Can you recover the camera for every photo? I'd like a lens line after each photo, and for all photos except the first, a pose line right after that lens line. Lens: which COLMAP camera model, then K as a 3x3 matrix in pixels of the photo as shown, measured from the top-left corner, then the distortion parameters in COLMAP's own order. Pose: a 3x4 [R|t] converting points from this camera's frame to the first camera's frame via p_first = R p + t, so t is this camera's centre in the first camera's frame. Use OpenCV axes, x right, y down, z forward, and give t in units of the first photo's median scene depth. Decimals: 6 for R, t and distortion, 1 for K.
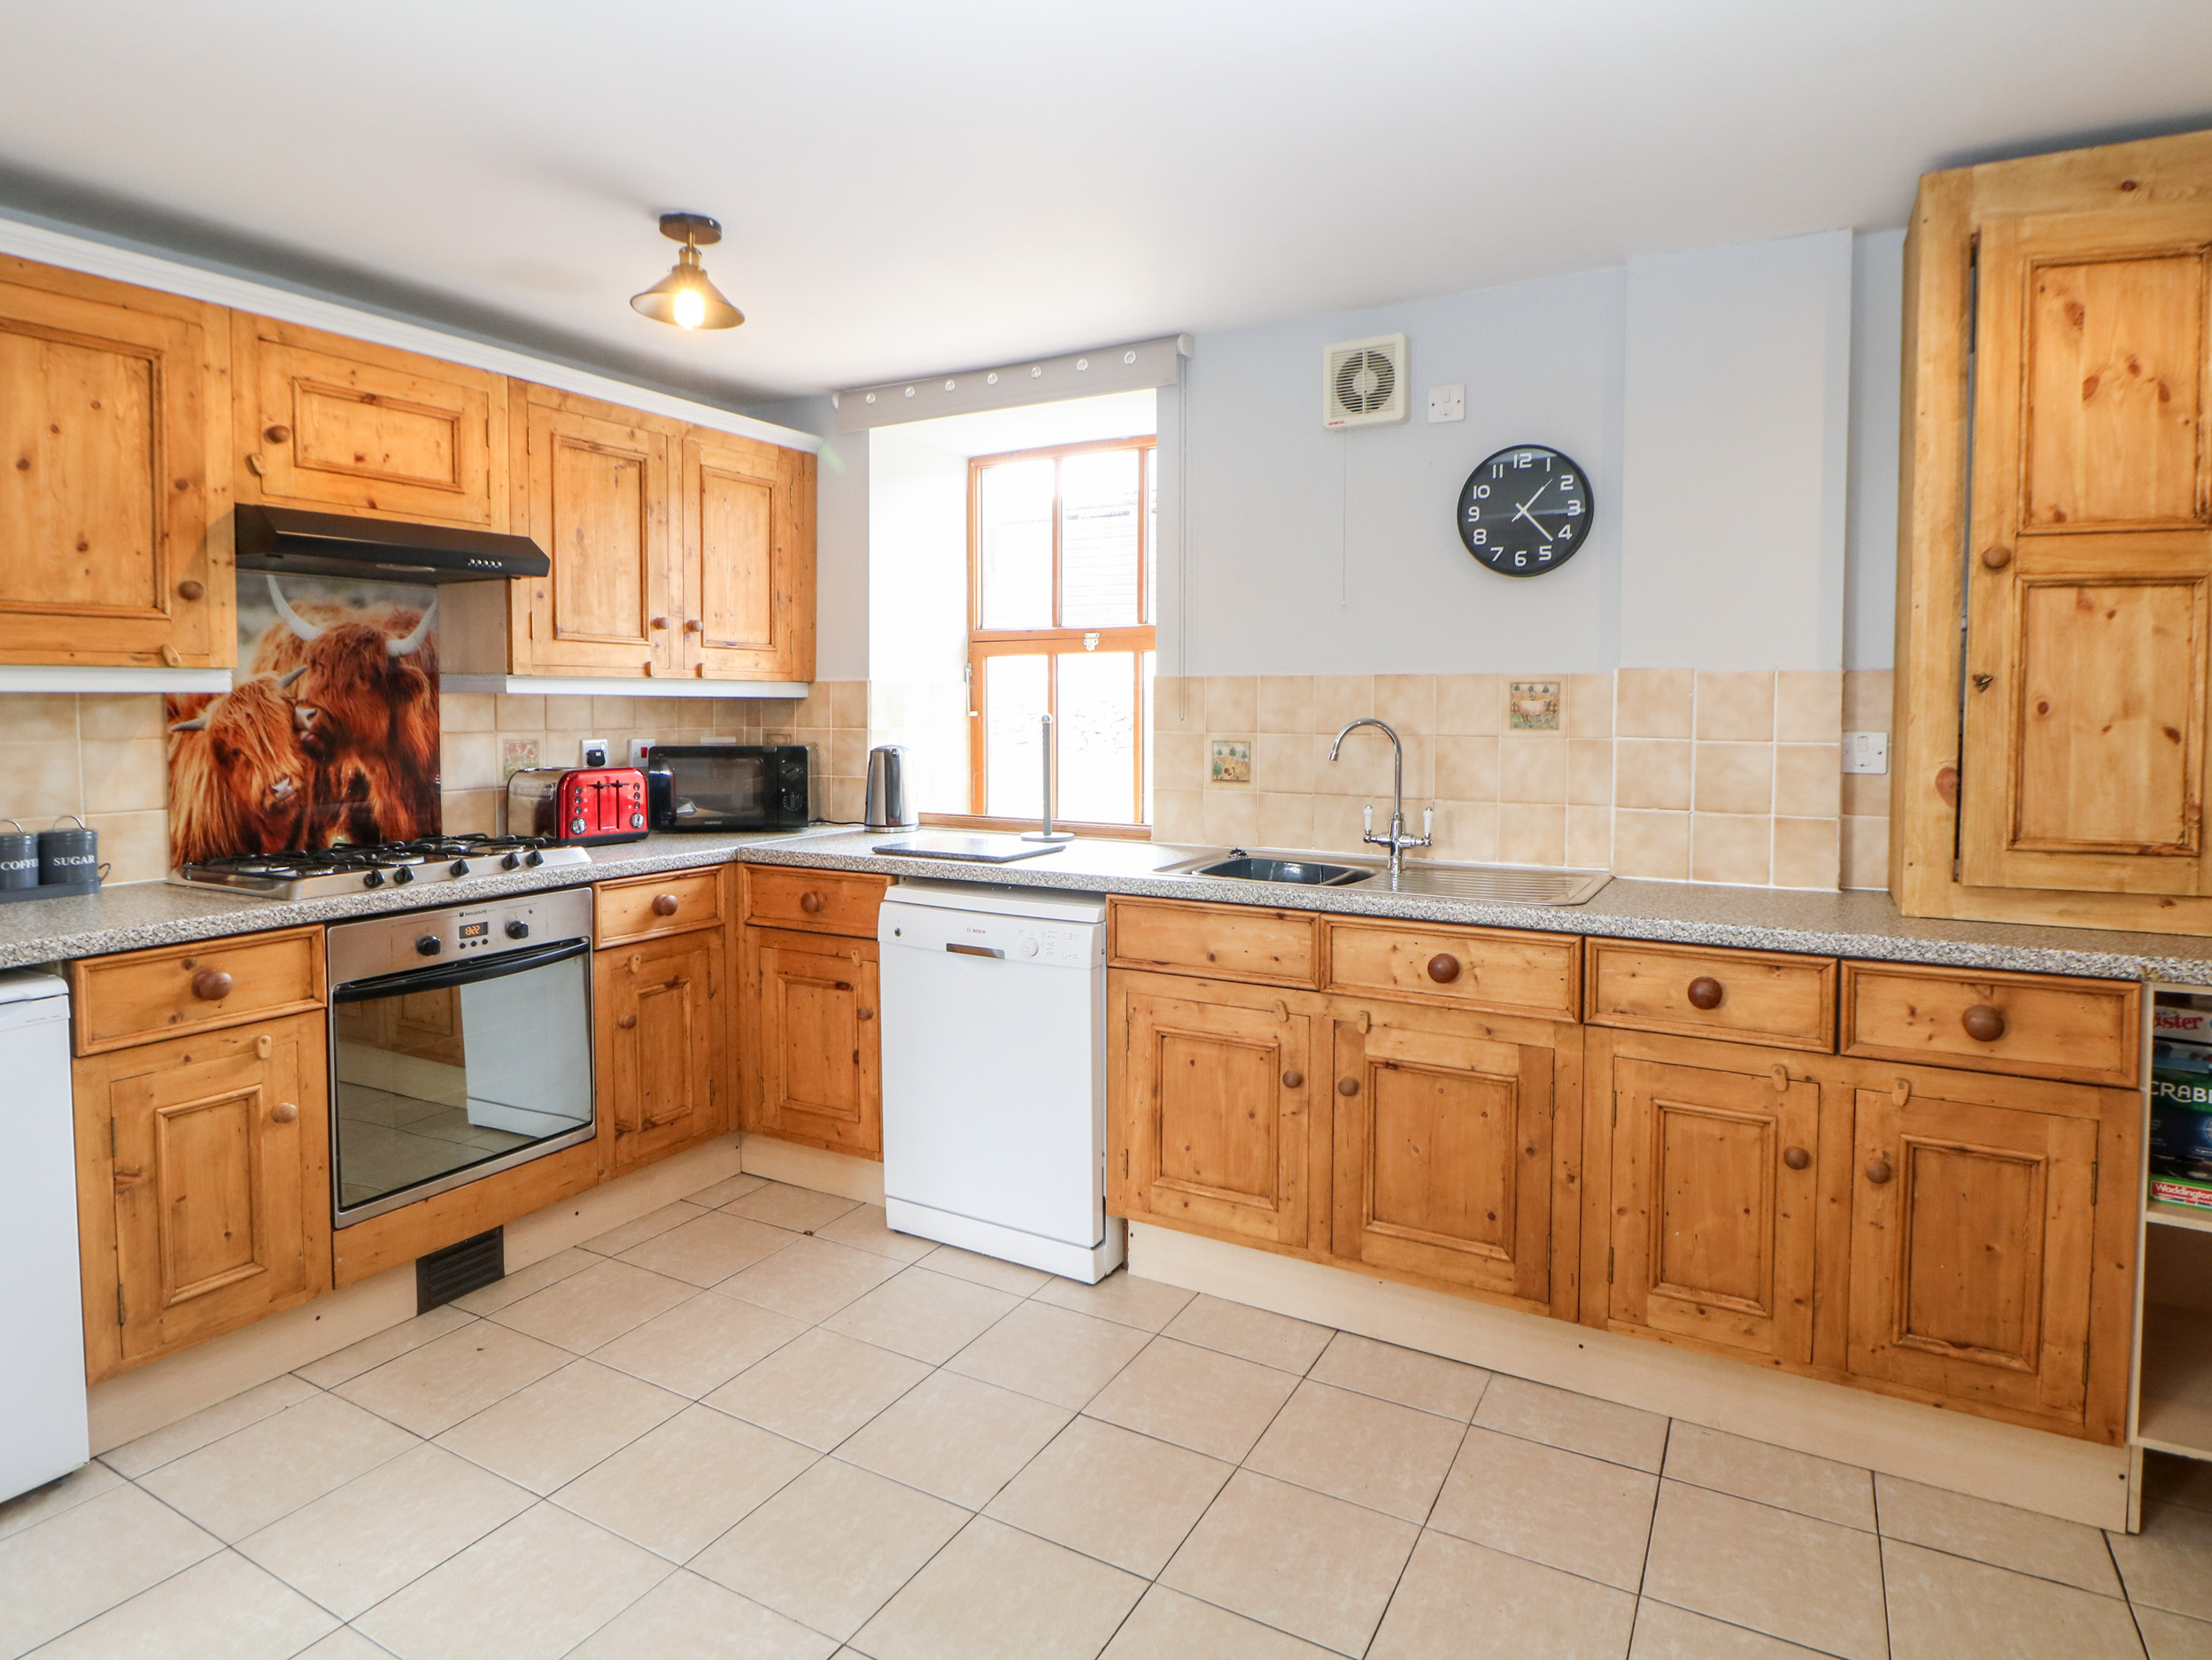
lens RADIAL K [[1233.4, 0, 1140.6], [0, 1233.4, 801.8], [0, 0, 1]] dist [-0.006391, -0.009332]
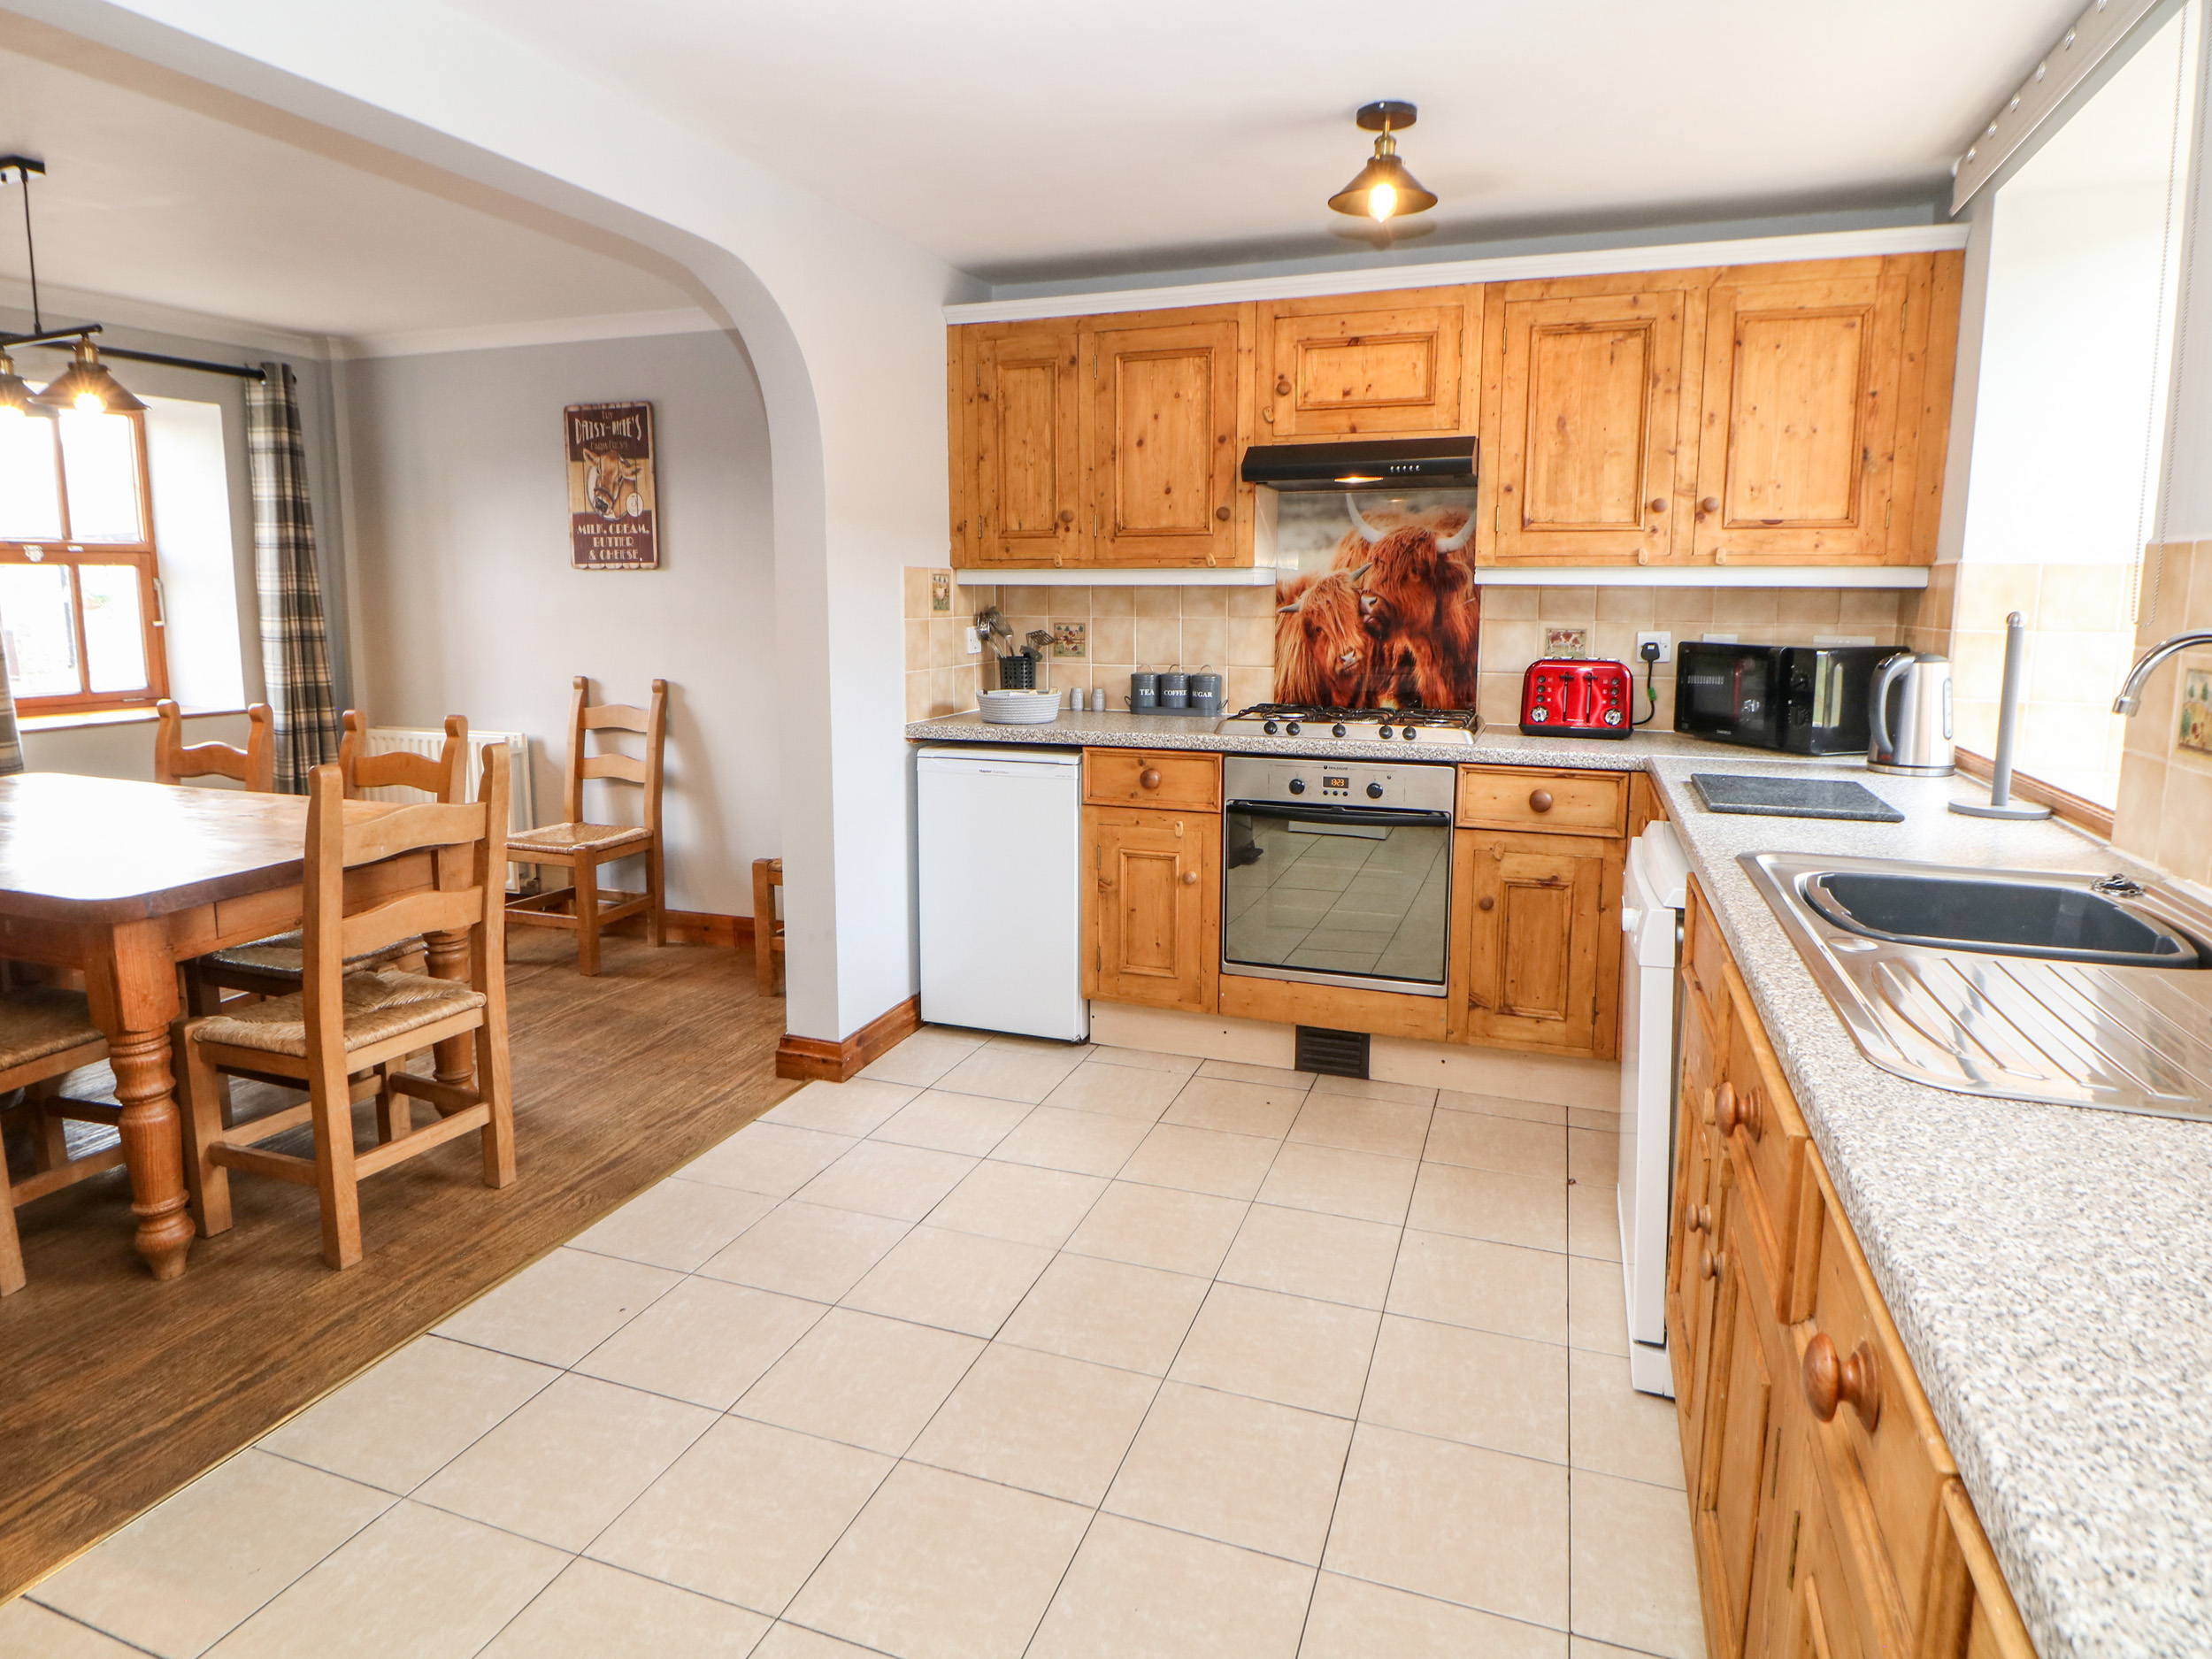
lens RADIAL K [[1233.5, 0, 1108.0], [0, 1233.5, 806.7], [0, 0, 1]] dist [-0.006391, -0.009332]
pose [[0.141182, 0.167003, -0.975796, 0.567711], [-0.081688, 0.984273, 0.156635, -0.040231], [0.986608, 0.057597, 0.152604, 0.550884]]
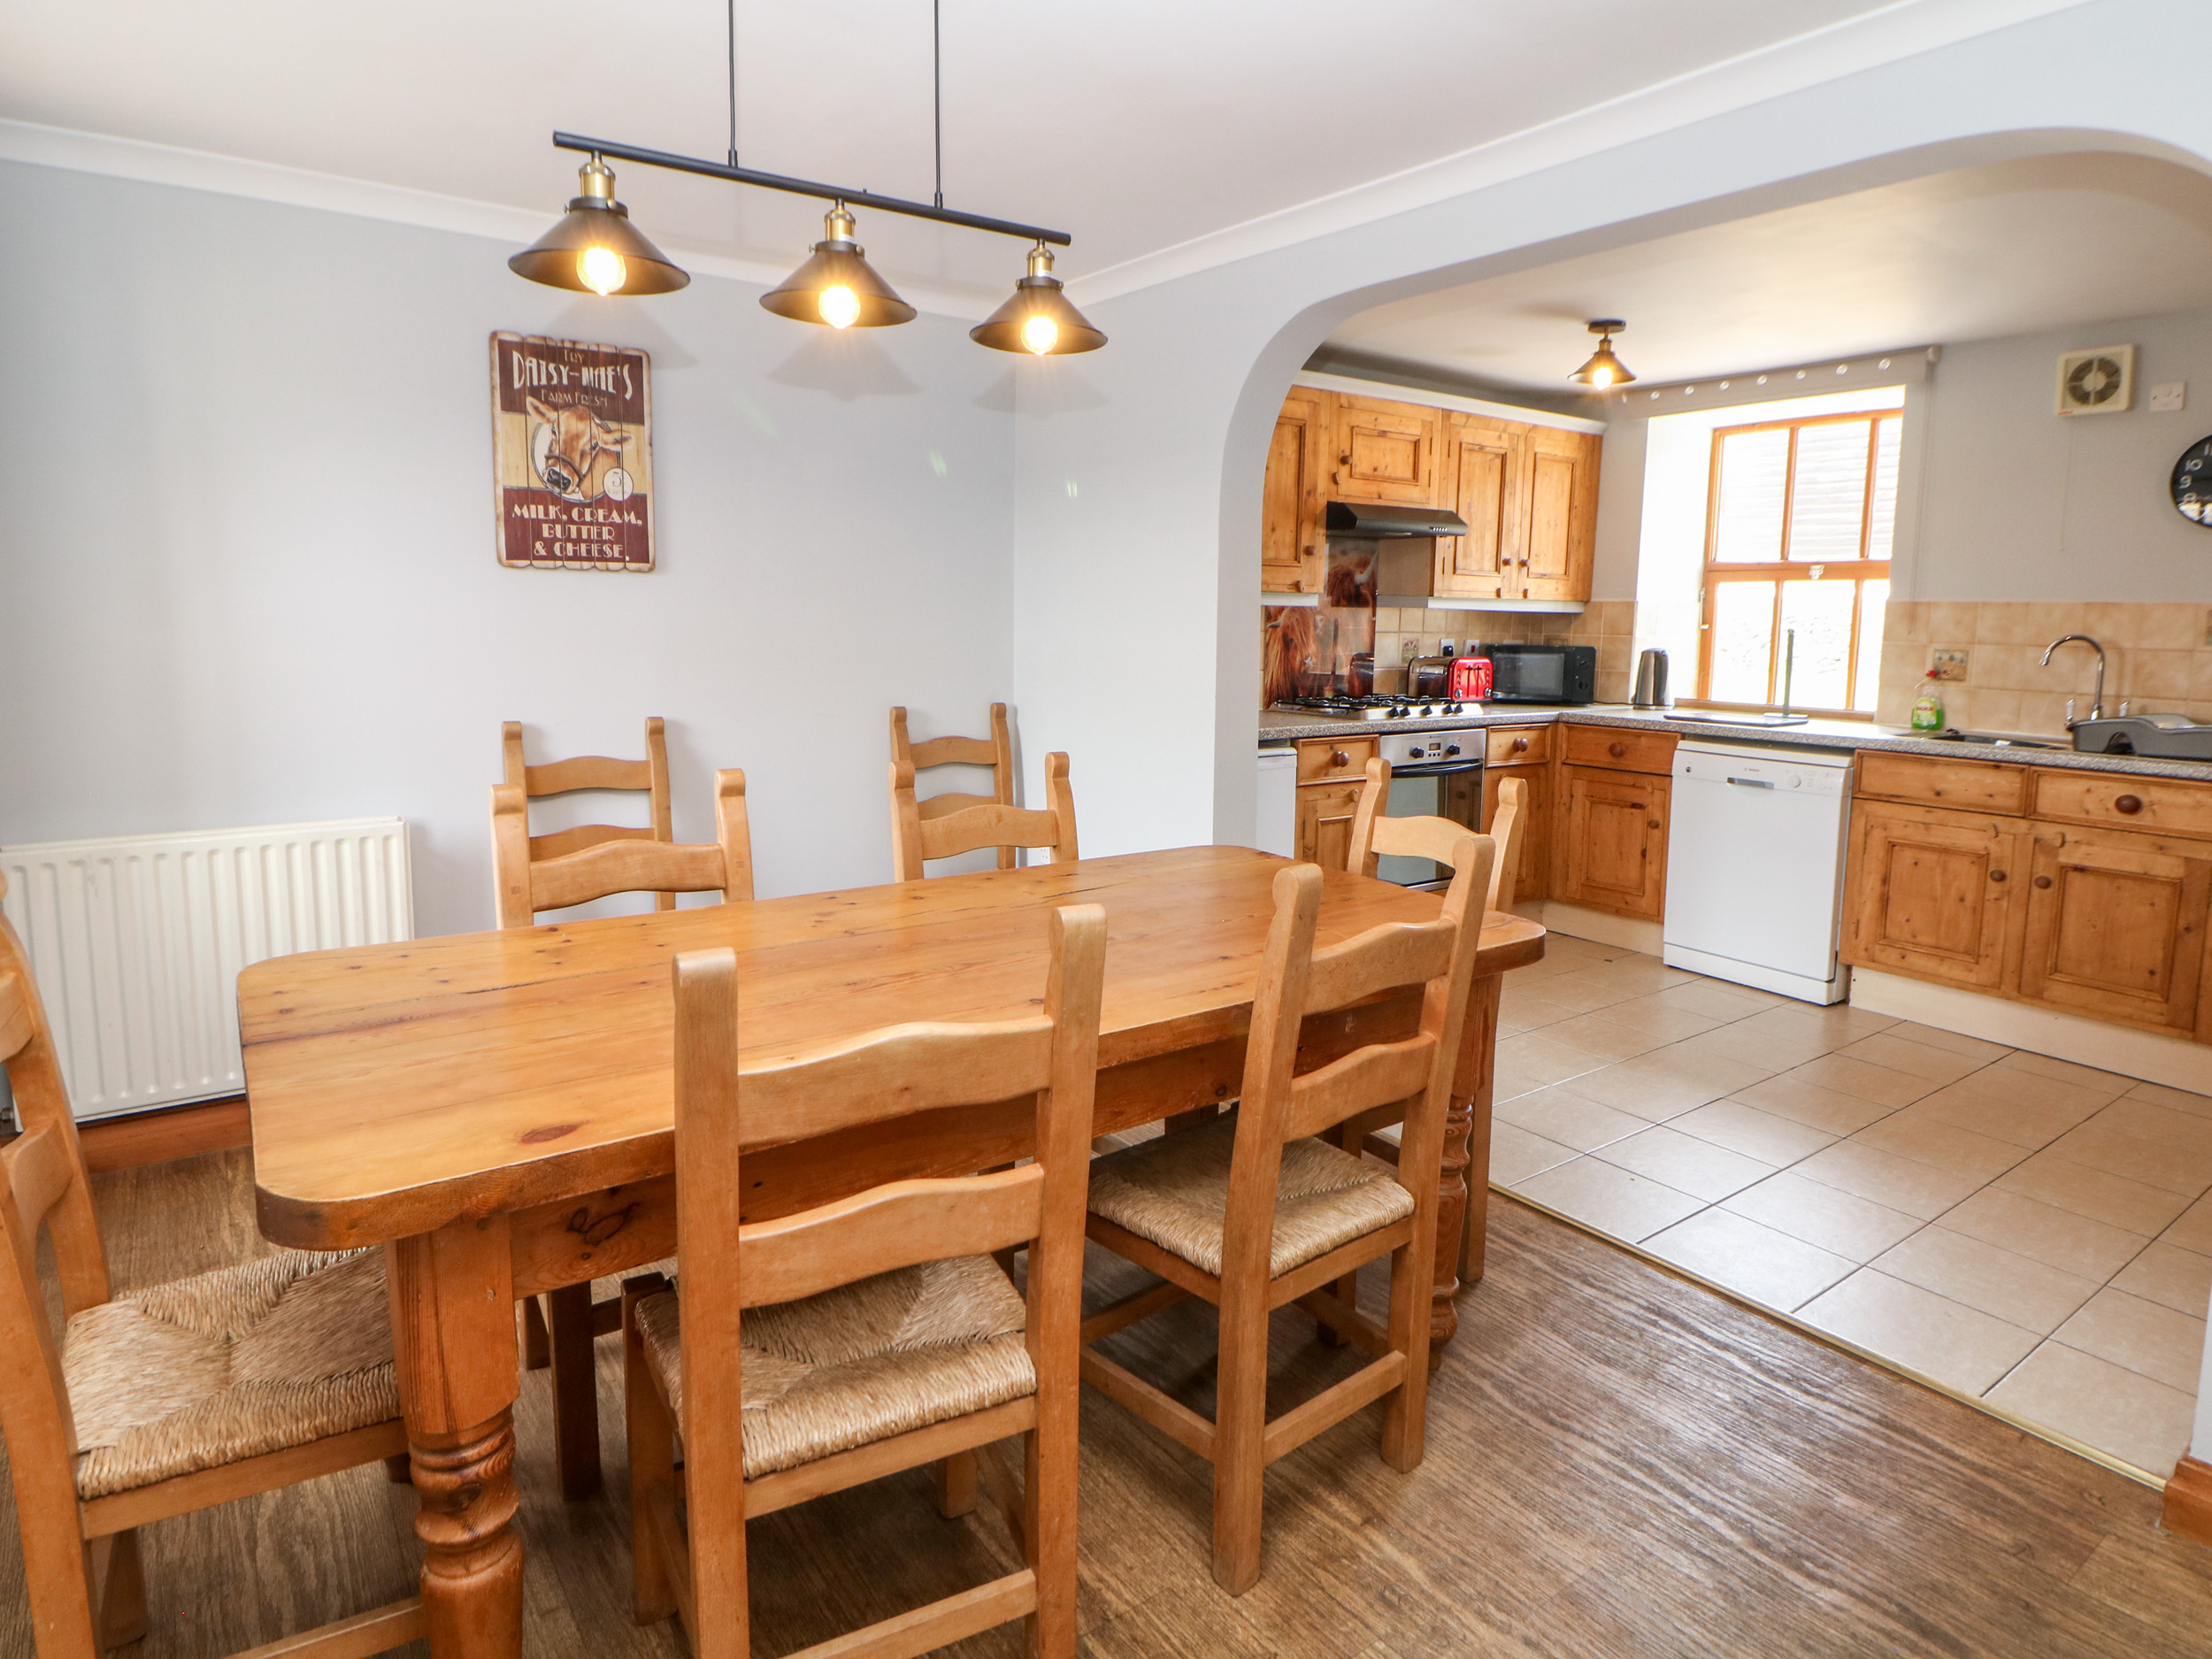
lens RADIAL K [[1233.5, 0, 1146.4], [0, 1233.5, 769.0], [0, 0, 1]] dist [-0.006391, -0.009332]
pose [[0.901119, 0.066998, -0.428364, -0.147993], [-0.048171, 0.997343, 0.054655, 0.054145], [0.430888, -0.028616, 0.901952, -0.649400]]
